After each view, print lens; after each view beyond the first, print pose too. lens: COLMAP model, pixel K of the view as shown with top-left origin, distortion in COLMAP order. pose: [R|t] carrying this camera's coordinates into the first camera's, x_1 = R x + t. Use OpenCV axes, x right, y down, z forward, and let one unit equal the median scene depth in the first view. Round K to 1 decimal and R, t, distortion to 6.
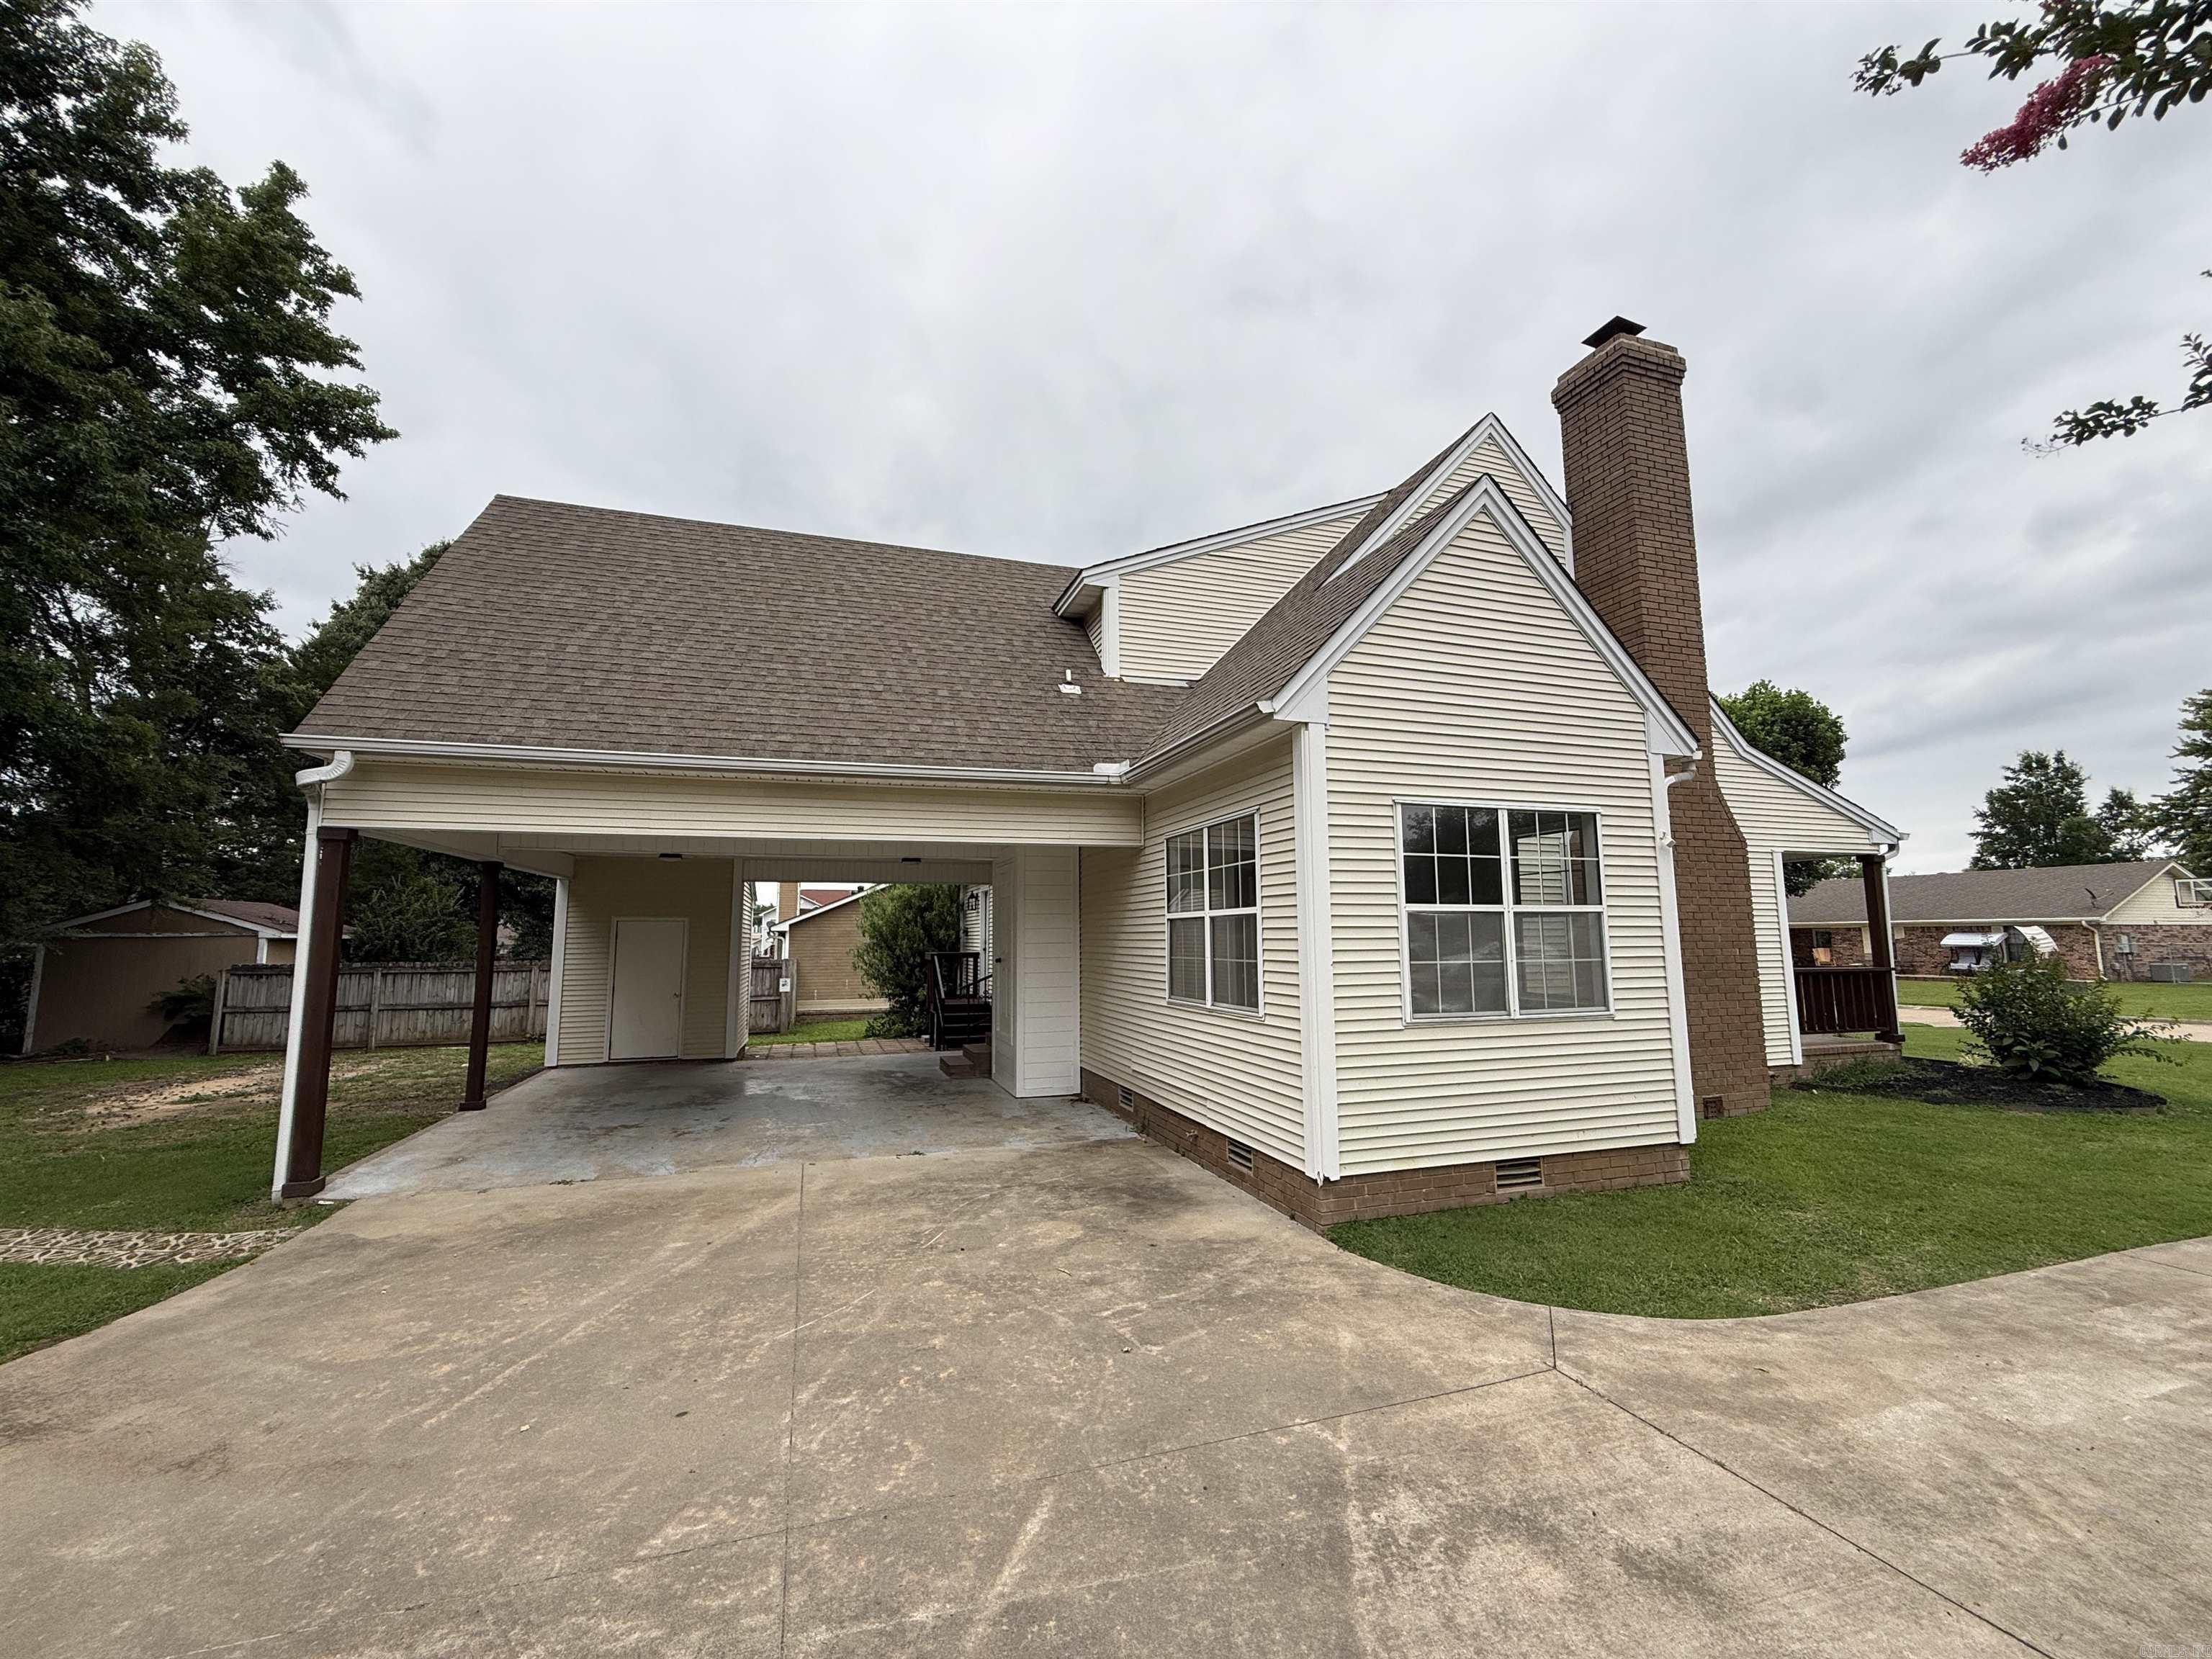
lens RADIAL K [[880.3, 0, 1102.1], [0, 880.3, 829.1], [0, 0, 1]] dist [-0.000754, 0.000388]
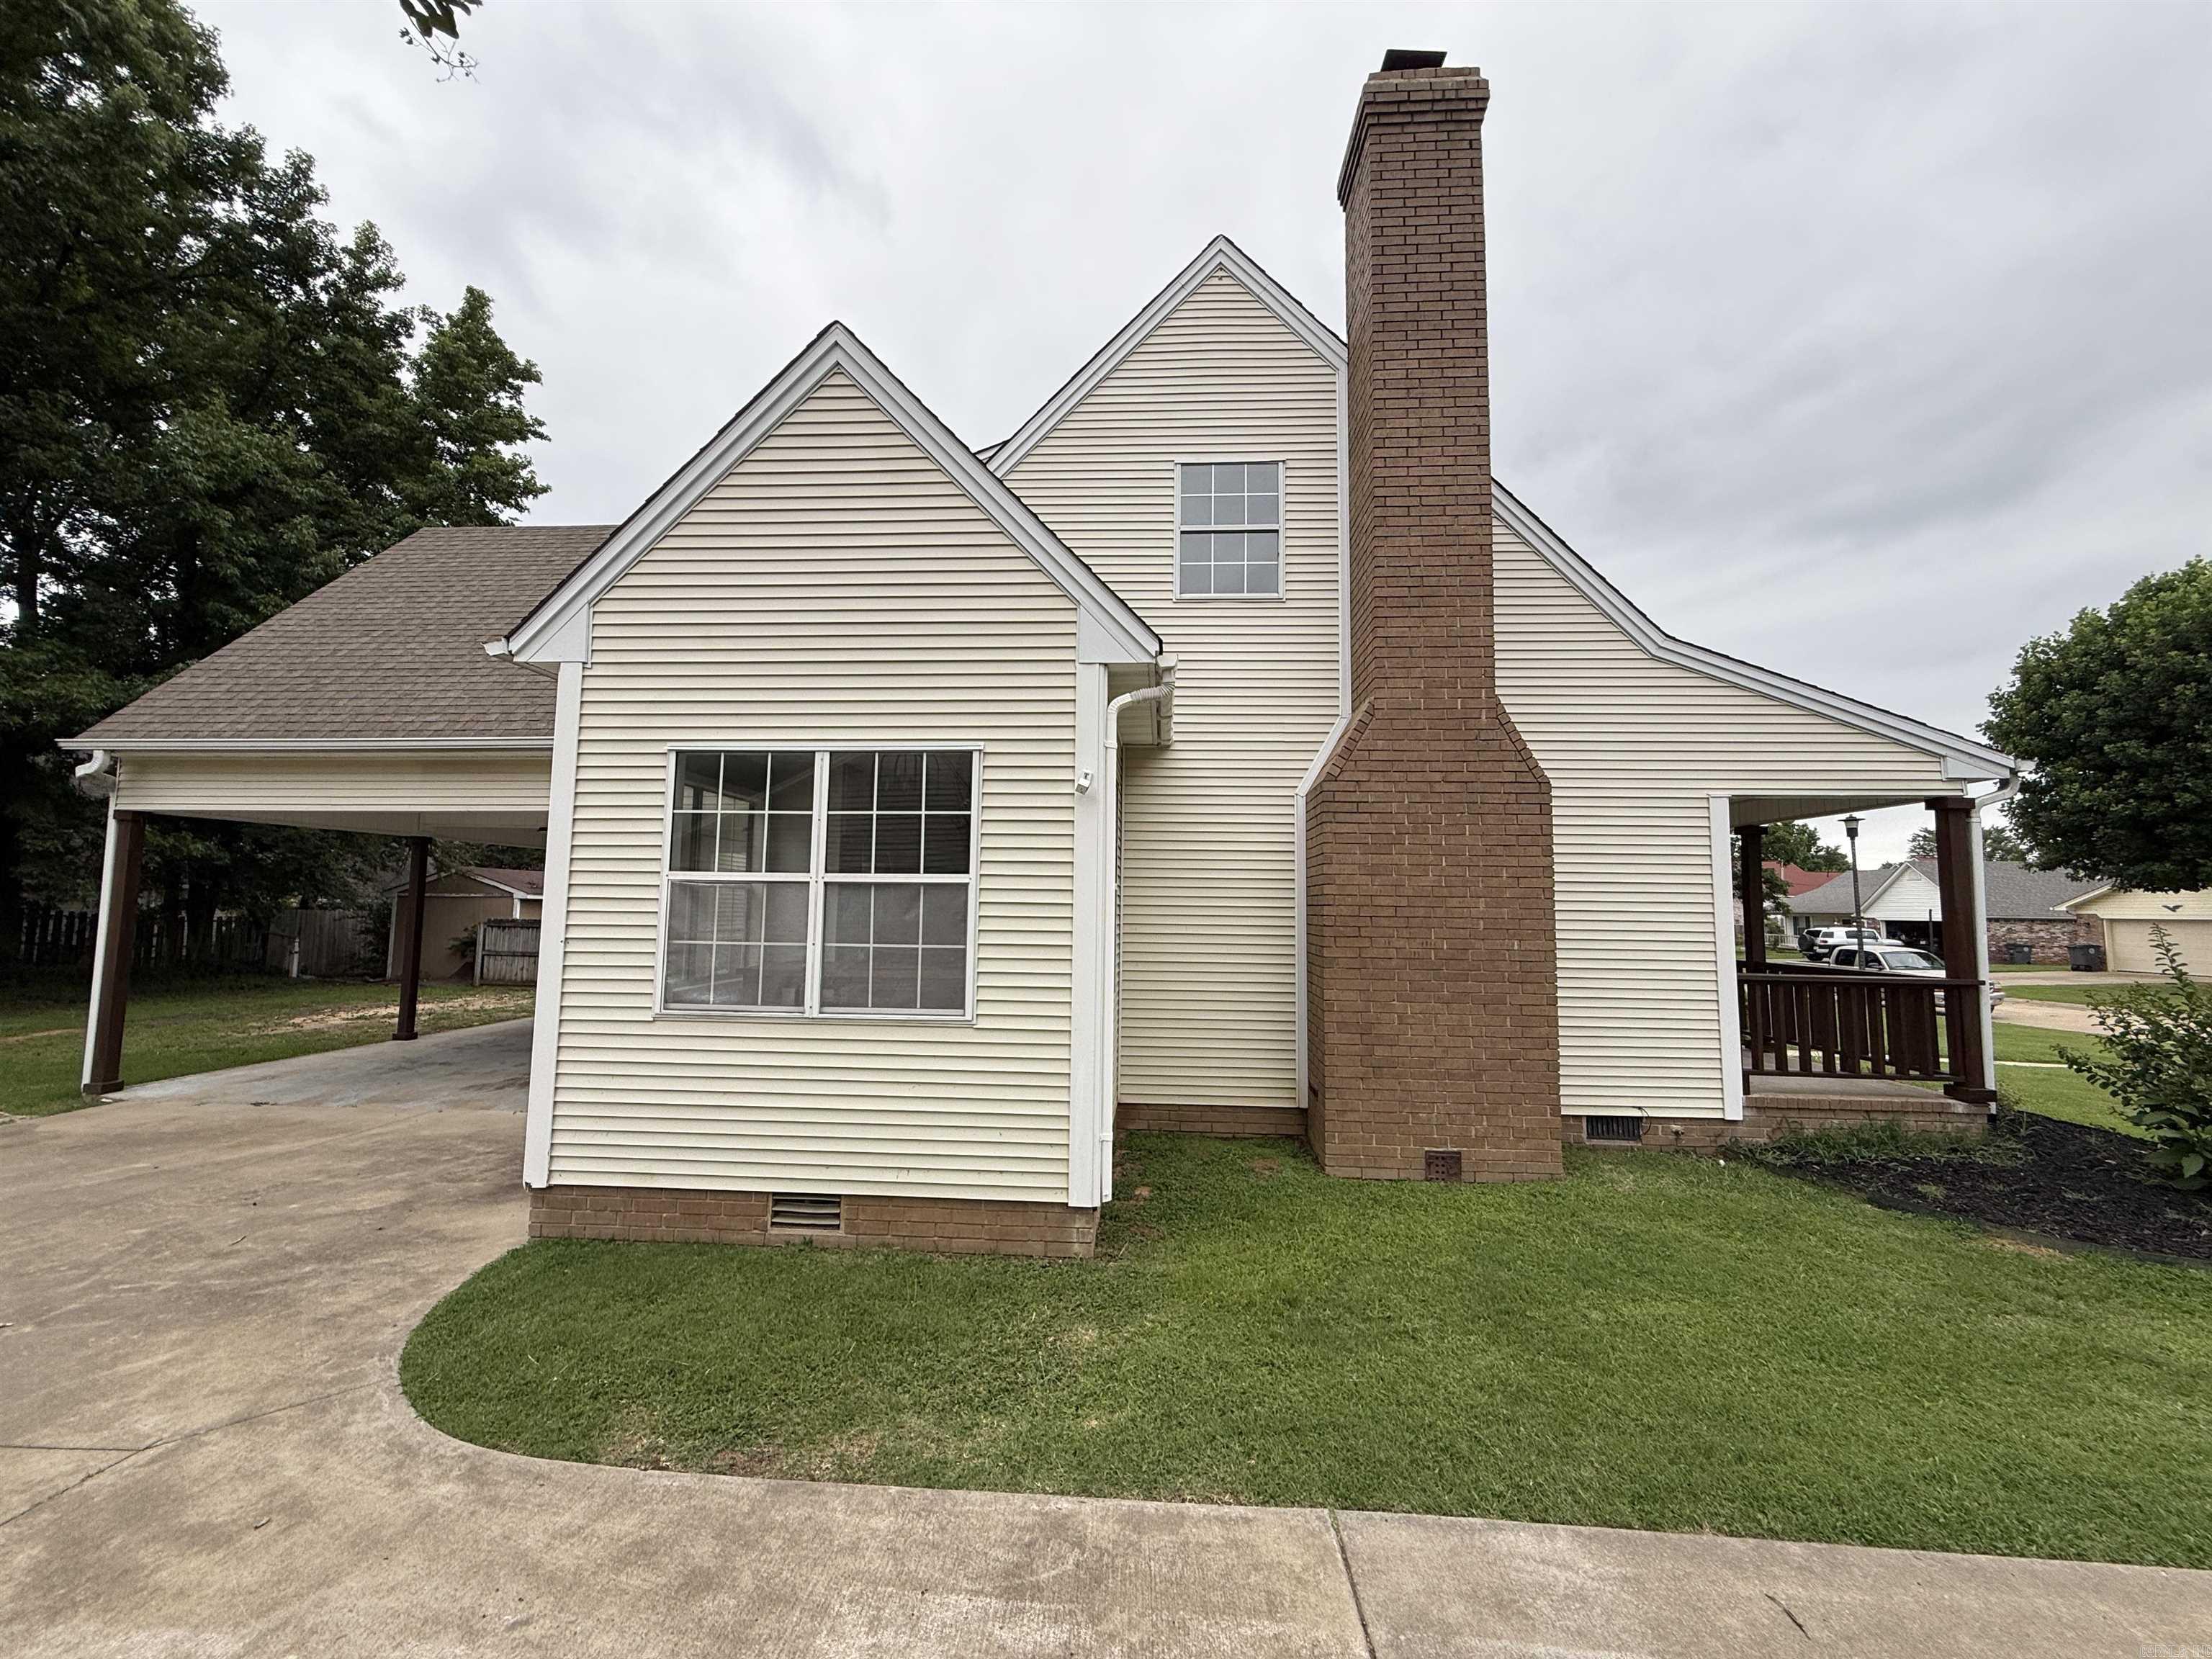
lens RADIAL K [[880.3, 0, 1102.1], [0, 880.3, 829.1], [0, 0, 1]] dist [-0.000754, 0.000388]
pose [[0.928317, -0.015892, -0.371449, 0.756406], [0.027908, 0.999246, 0.026996, 0.025168], [0.370740, -0.035427, 0.928061, 0.280450]]
